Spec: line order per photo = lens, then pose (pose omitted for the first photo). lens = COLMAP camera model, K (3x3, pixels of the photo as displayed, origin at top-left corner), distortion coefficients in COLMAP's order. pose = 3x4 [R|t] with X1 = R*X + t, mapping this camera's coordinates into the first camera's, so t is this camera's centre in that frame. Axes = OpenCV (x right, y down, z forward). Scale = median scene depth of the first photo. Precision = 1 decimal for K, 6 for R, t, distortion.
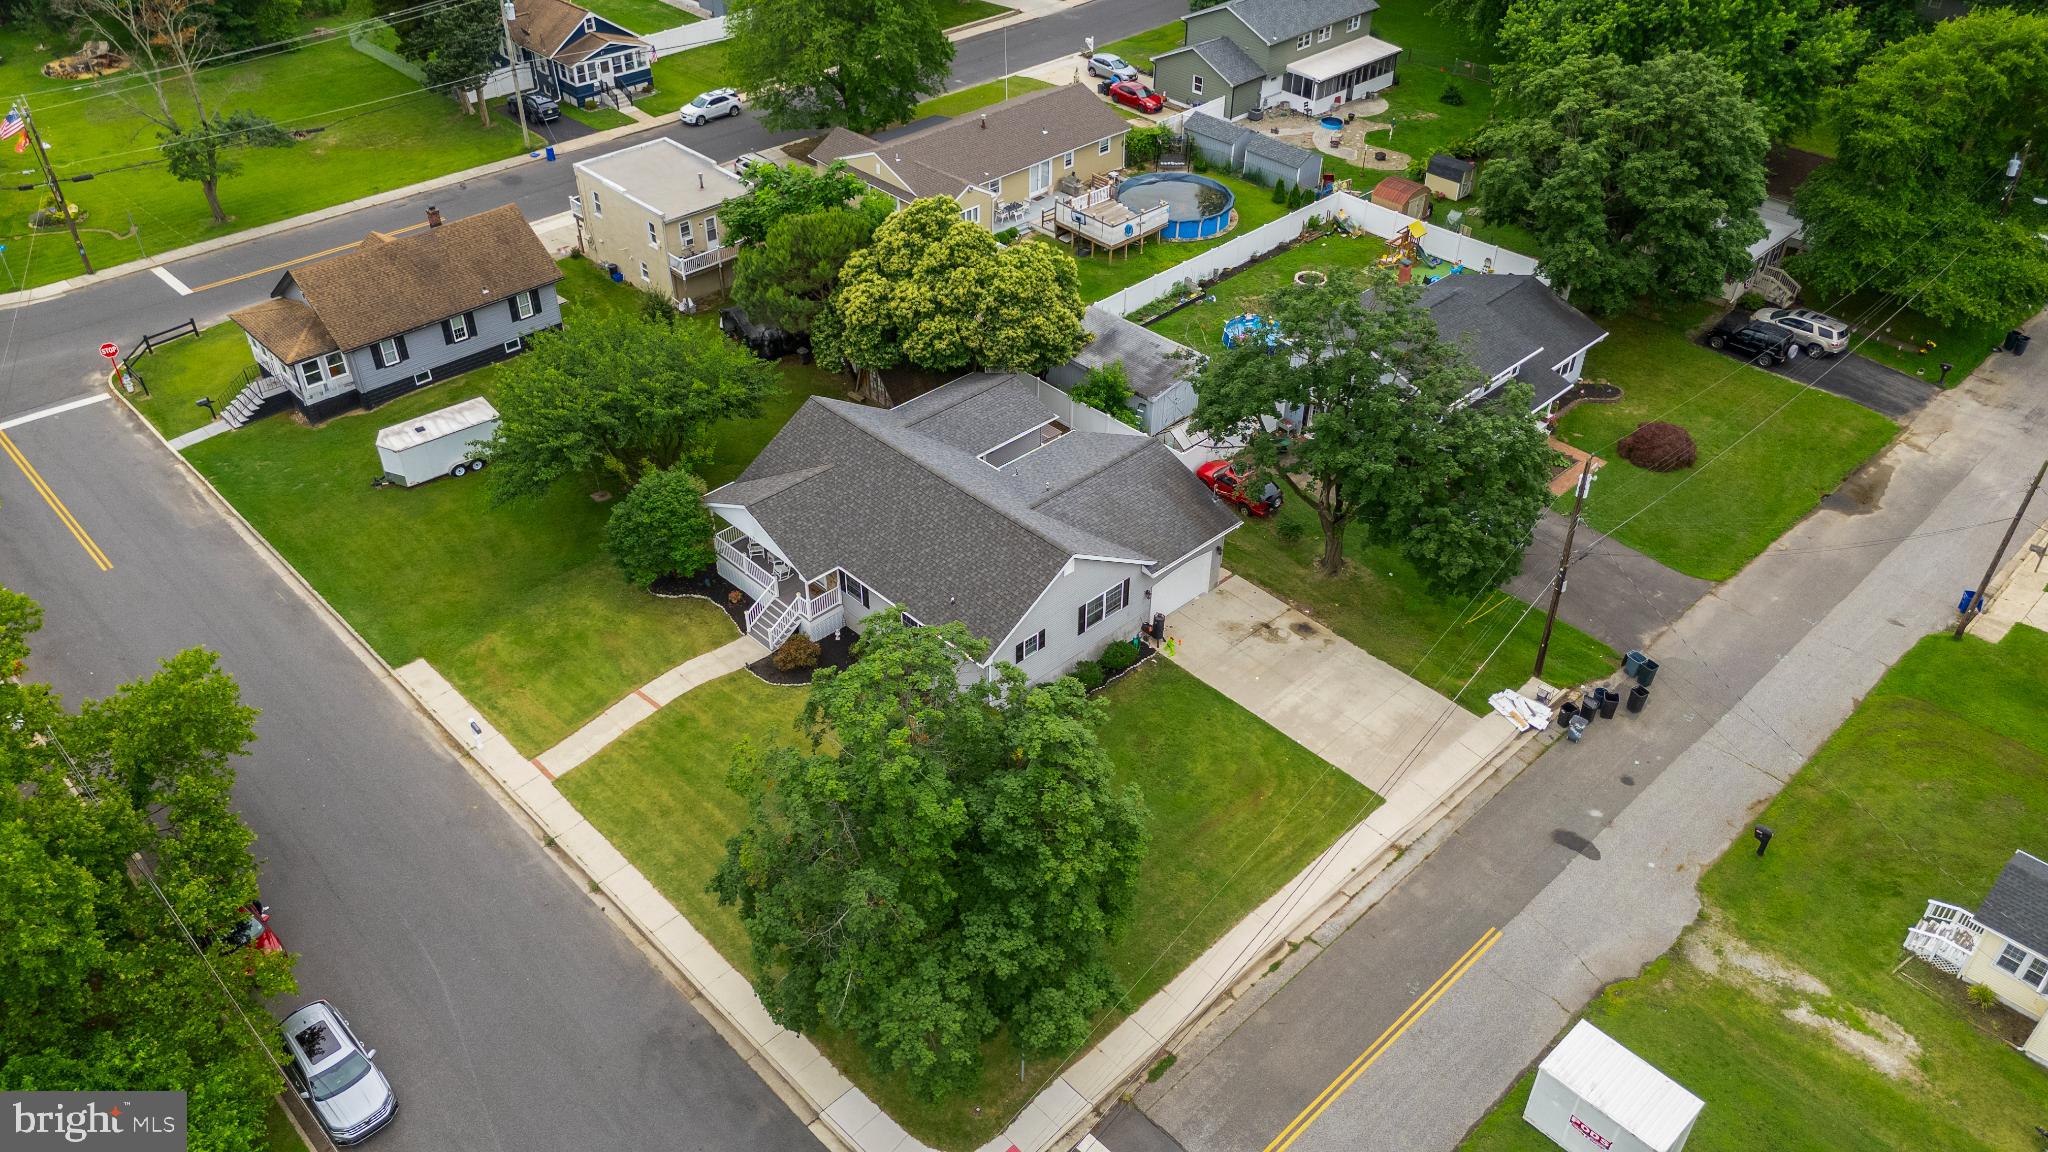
lens RADIAL K [[1505.9, 0, 1027.8], [0, 1505.9, 571.2], [0, 0, 1]] dist [0.075897, -0.086475]
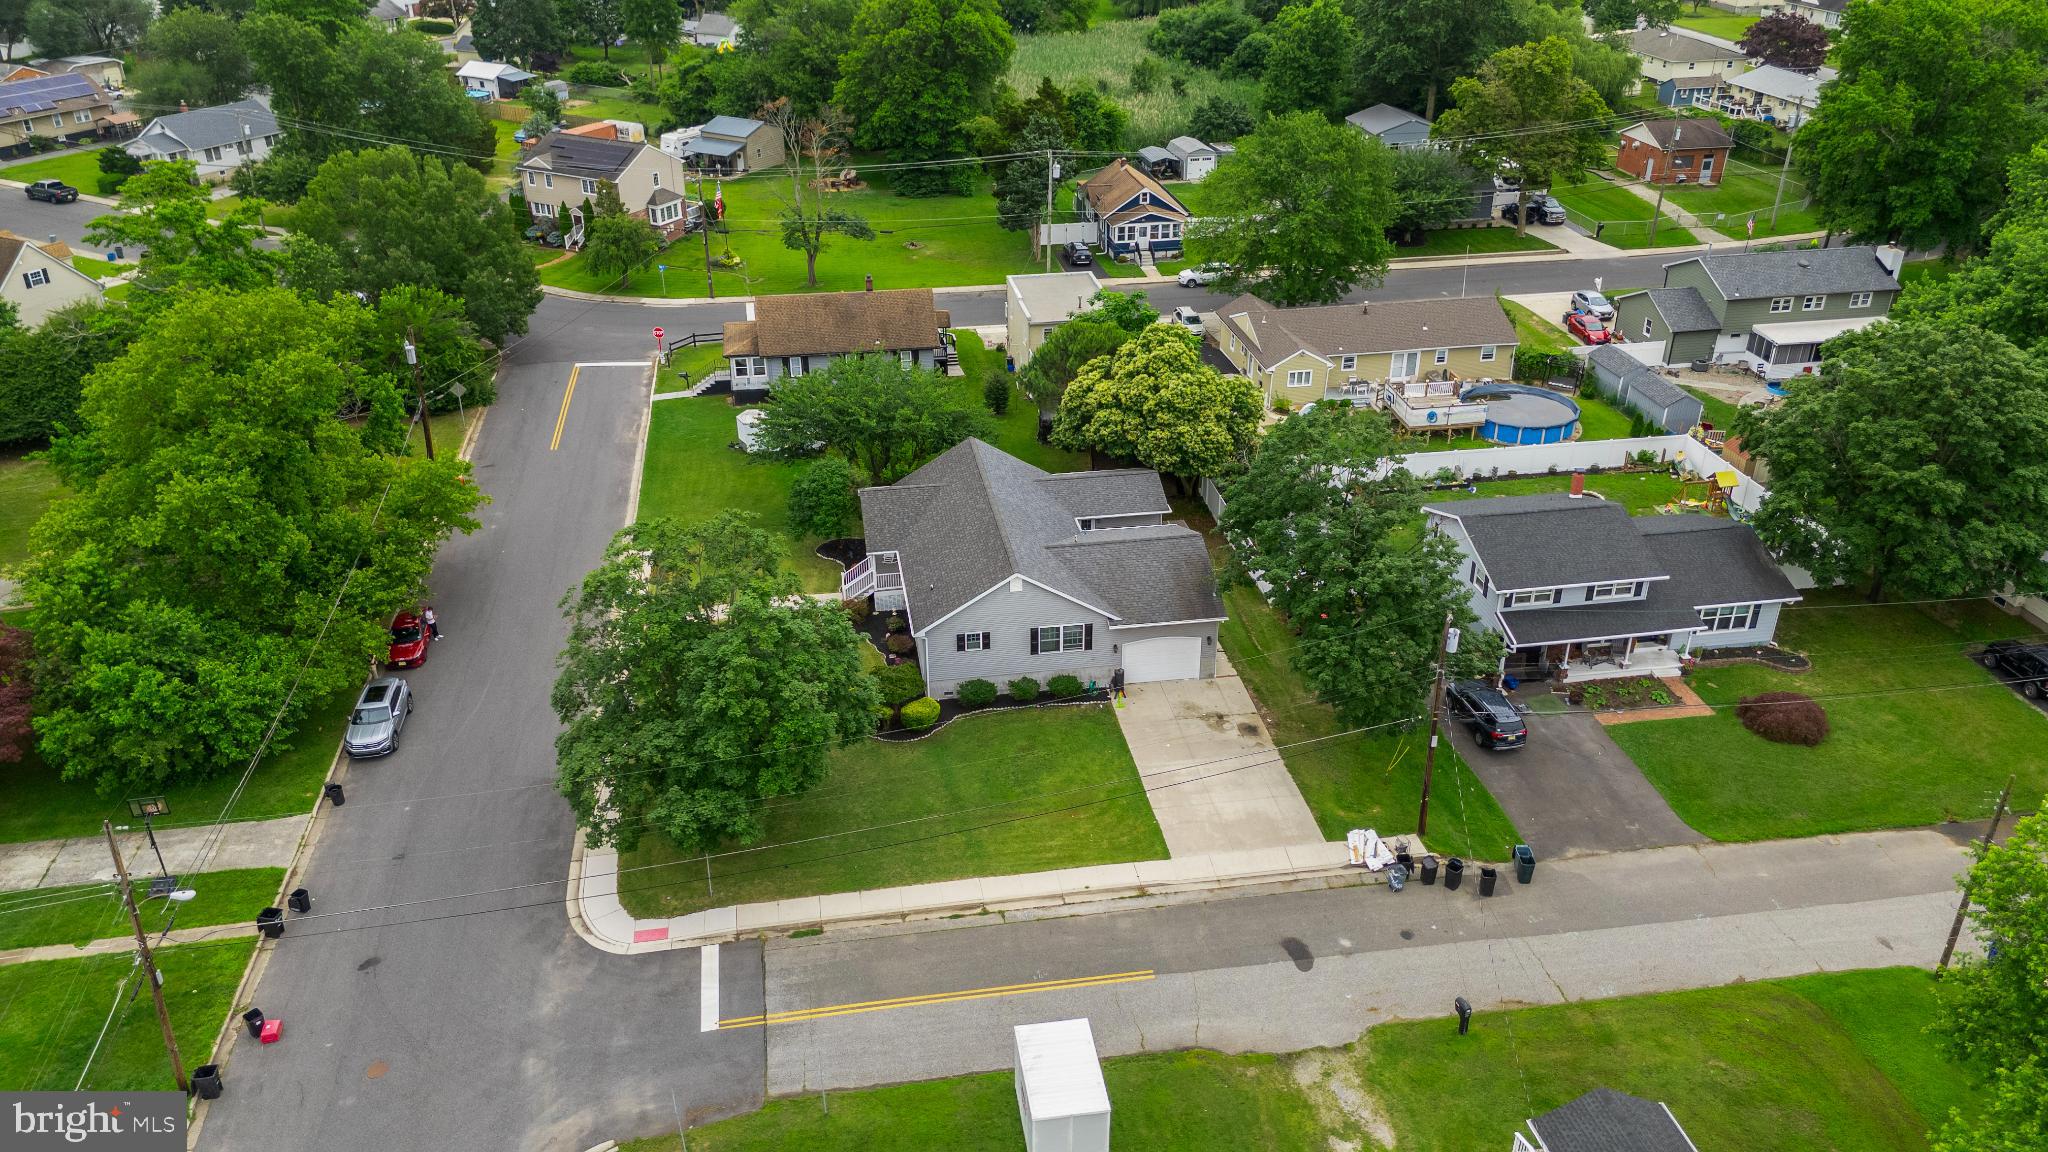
lens RADIAL K [[1505.9, 0, 1027.8], [0, 1505.9, 571.2], [0, 0, 1]] dist [0.075897, -0.086475]
pose [[0.821782, 0.254475, -0.509821, 0.489079], [-0.333079, 0.940483, -0.067454, 0.049124], [0.462312, 0.225243, 0.857632, -0.012969]]
